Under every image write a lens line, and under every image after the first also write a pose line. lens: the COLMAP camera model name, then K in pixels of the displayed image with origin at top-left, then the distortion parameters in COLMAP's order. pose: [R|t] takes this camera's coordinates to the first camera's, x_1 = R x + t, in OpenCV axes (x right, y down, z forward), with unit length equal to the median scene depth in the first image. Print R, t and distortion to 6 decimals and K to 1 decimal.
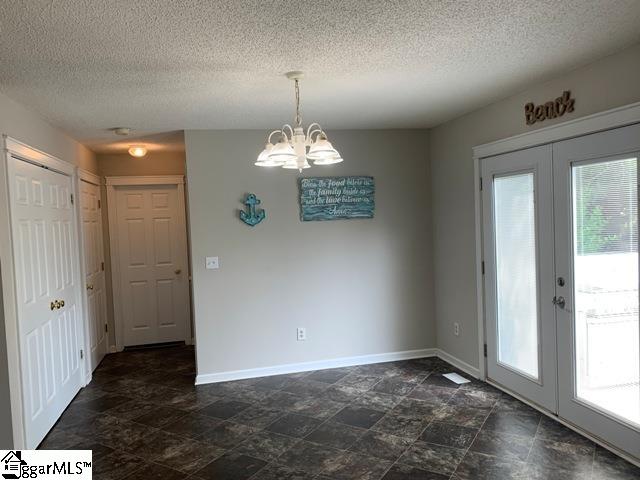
lens RADIAL K [[496.6, 0, 318.1], [0, 496.6, 236.6], [0, 0, 1]] dist [0.055602, -0.060586]
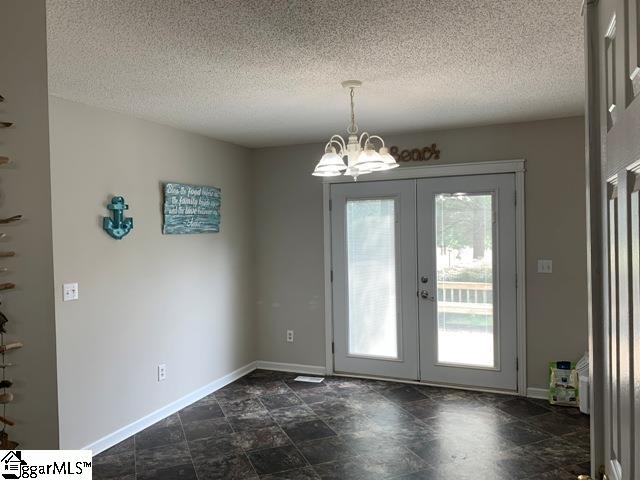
lens RADIAL K [[496.6, 0, 329.9], [0, 496.6, 237.9], [0, 0, 1]] dist [0.055602, -0.060586]
pose [[0.584763, 0.013226, 0.811097, -0.563087], [0.024617, 0.999117, -0.034040, 0.011010], [-0.810831, 0.039872, 0.583921, 0.298287]]
